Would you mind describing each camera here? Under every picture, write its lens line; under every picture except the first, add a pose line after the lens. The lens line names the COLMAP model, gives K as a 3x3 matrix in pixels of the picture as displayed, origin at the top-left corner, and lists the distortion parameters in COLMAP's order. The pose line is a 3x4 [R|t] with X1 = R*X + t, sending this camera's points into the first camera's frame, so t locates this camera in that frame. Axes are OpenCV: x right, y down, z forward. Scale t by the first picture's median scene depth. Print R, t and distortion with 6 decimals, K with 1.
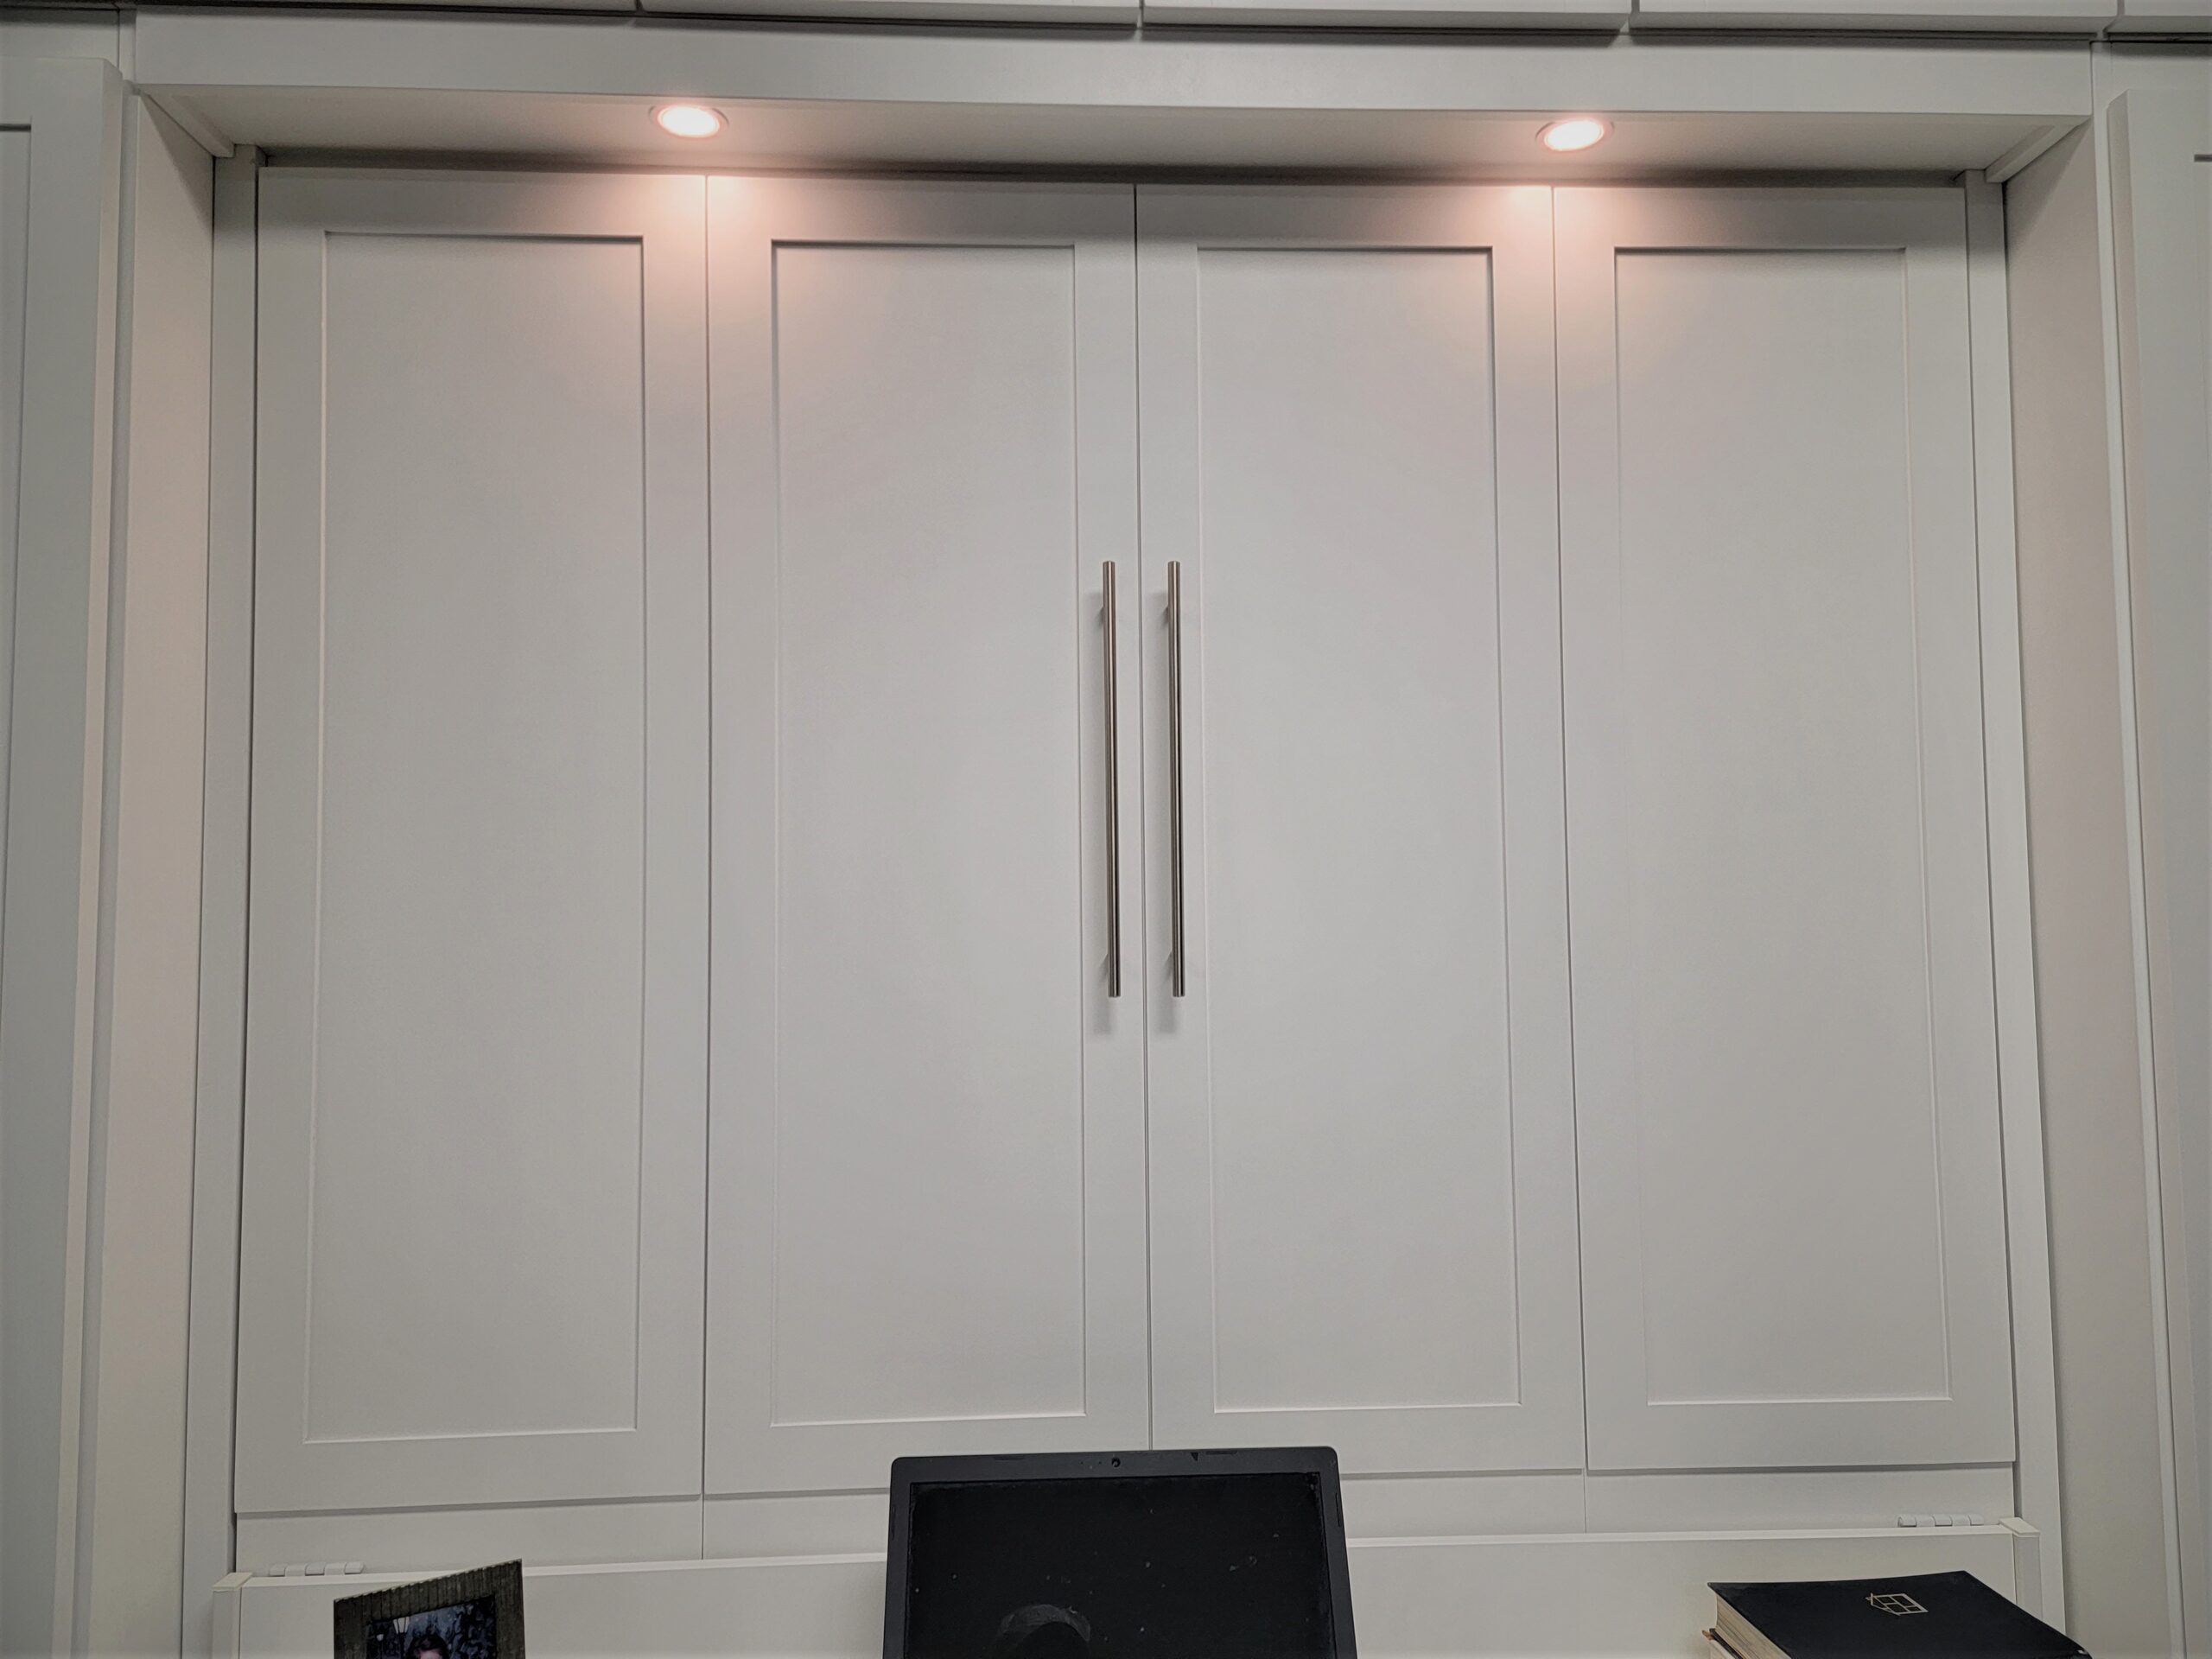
lens RADIAL K [[1544.7, 0, 1106.0], [0, 1544.7, 829.5], [0, 0, 1]] dist [0.037656, -0.004614]
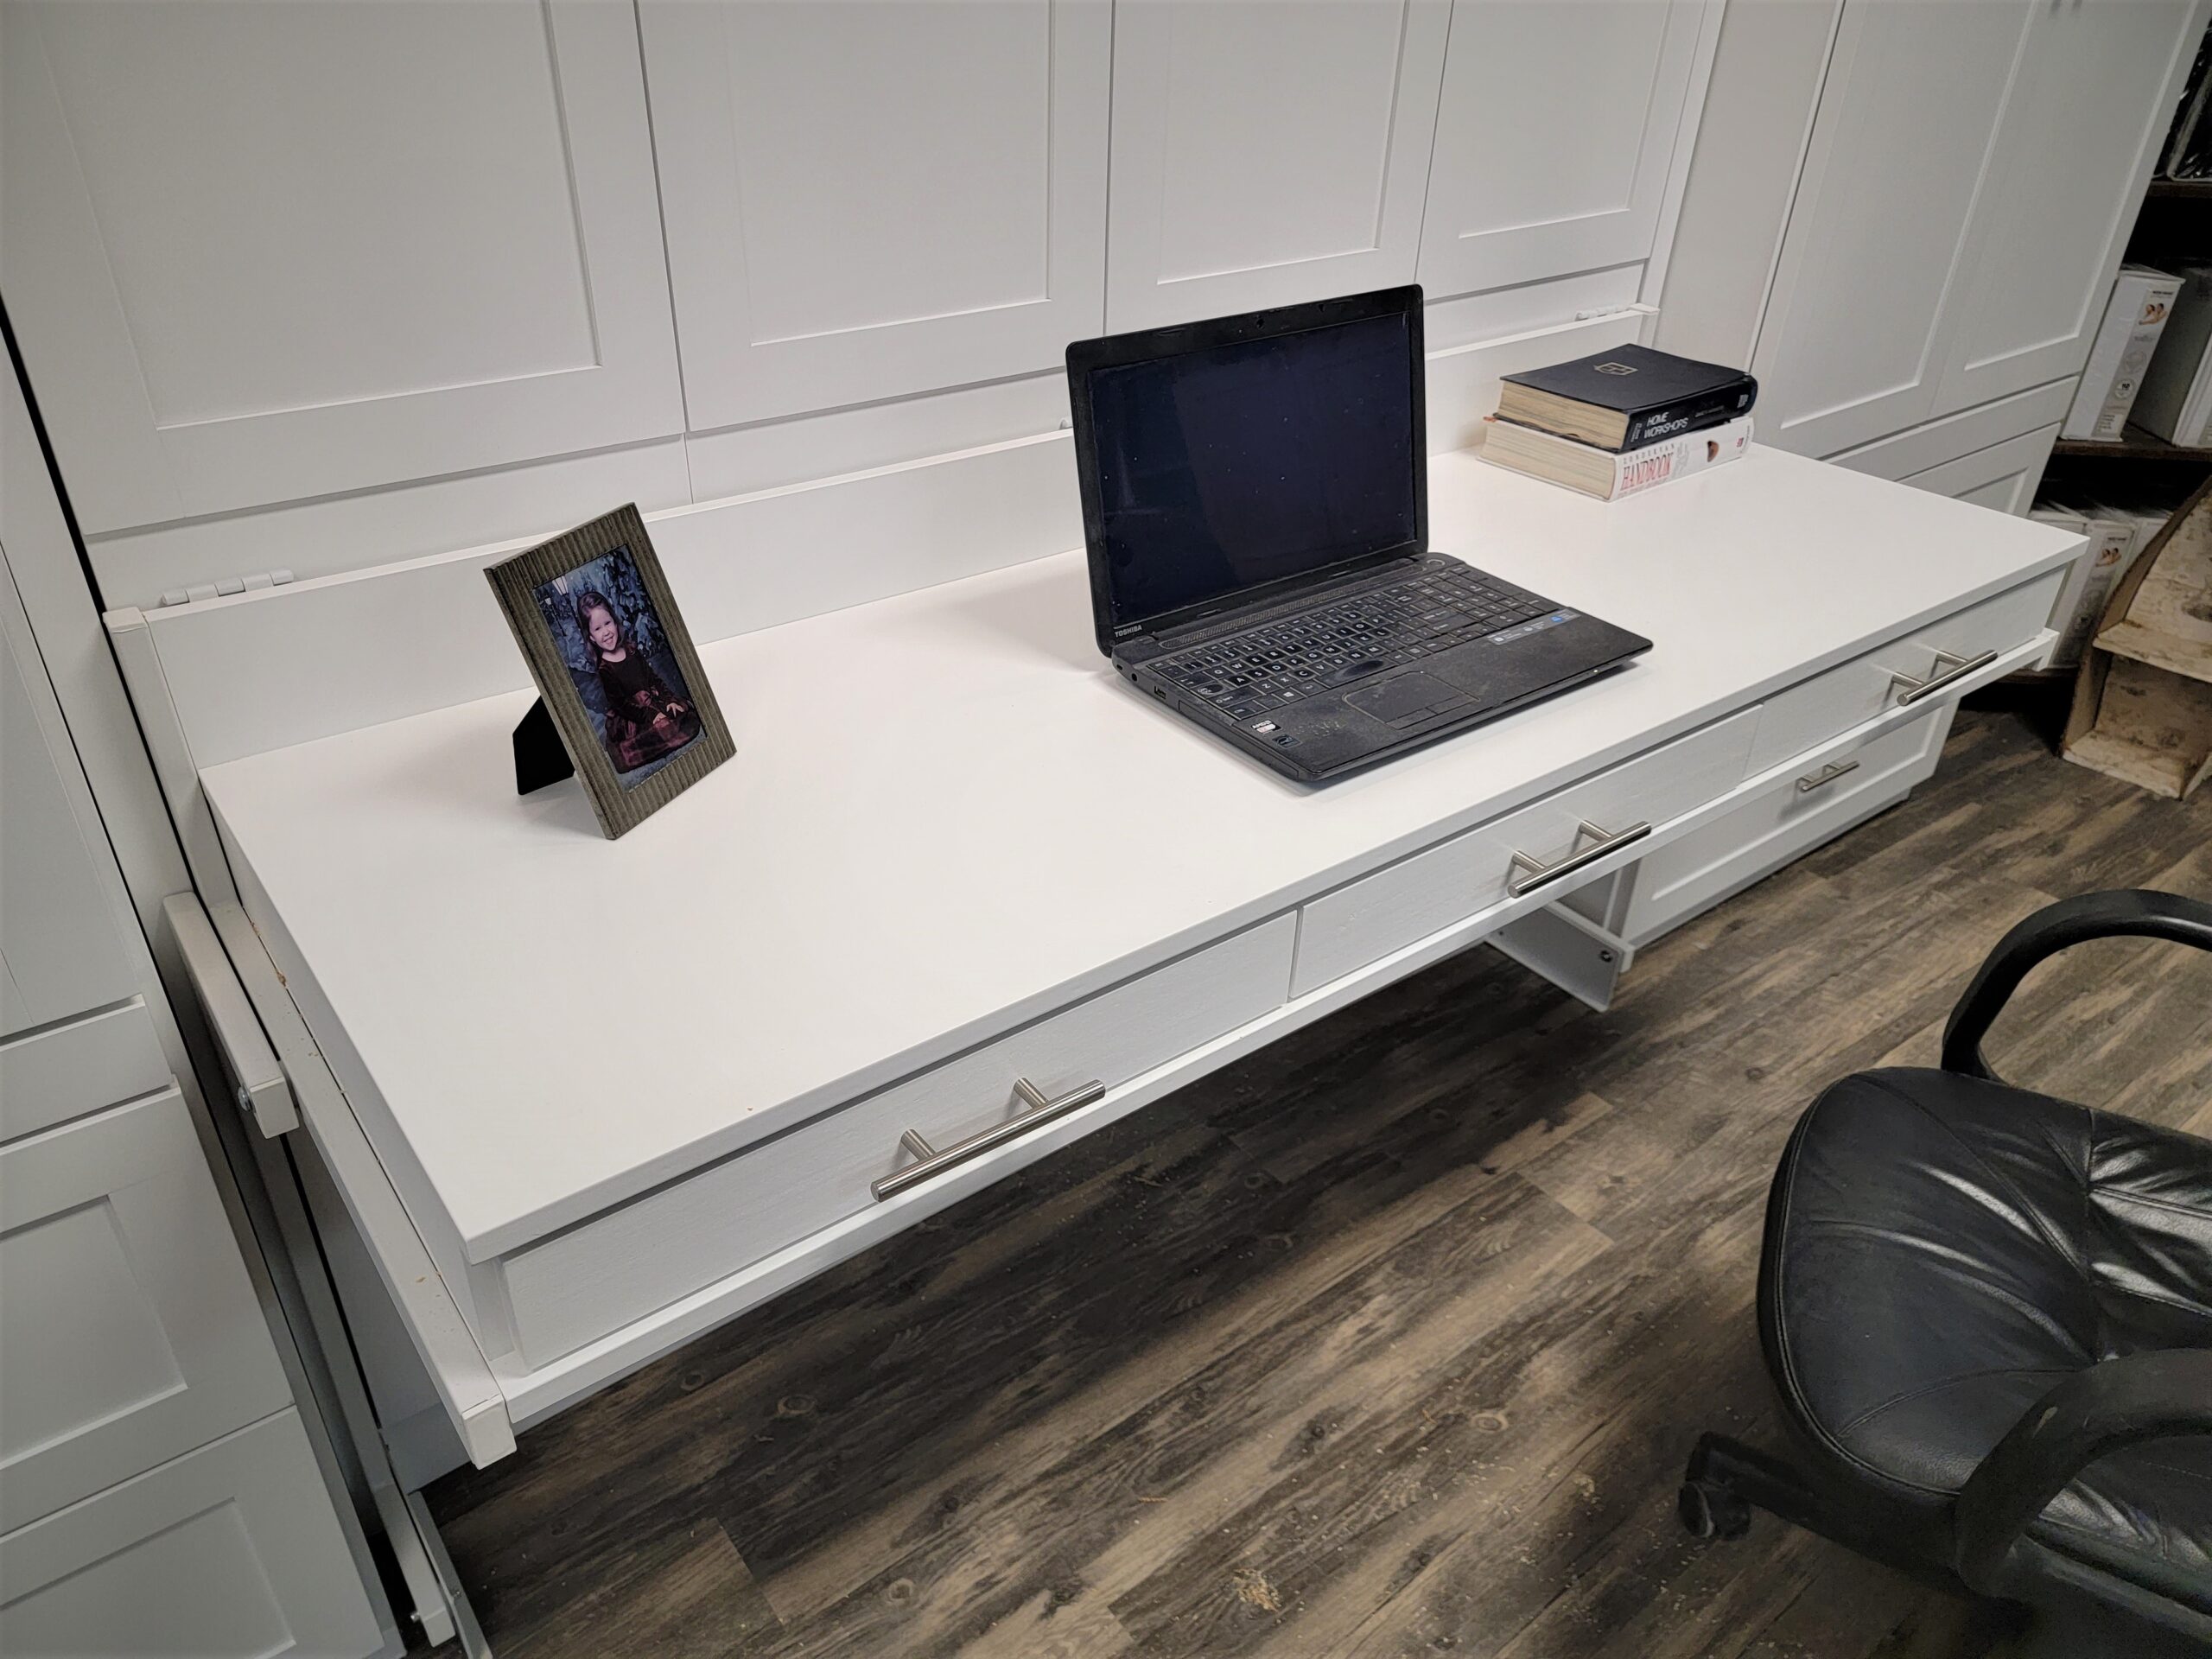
lens RADIAL K [[1544.7, 0, 1106.0], [0, 1544.7, 829.5], [0, 0, 1]] dist [0.037656, -0.004614]
pose [[0.822097, -0.268492, 0.502065, -0.655500], [-0.082542, 0.816303, 0.571695, 0.106855], [-0.563333, -0.511430, 0.648919, 0.216263]]
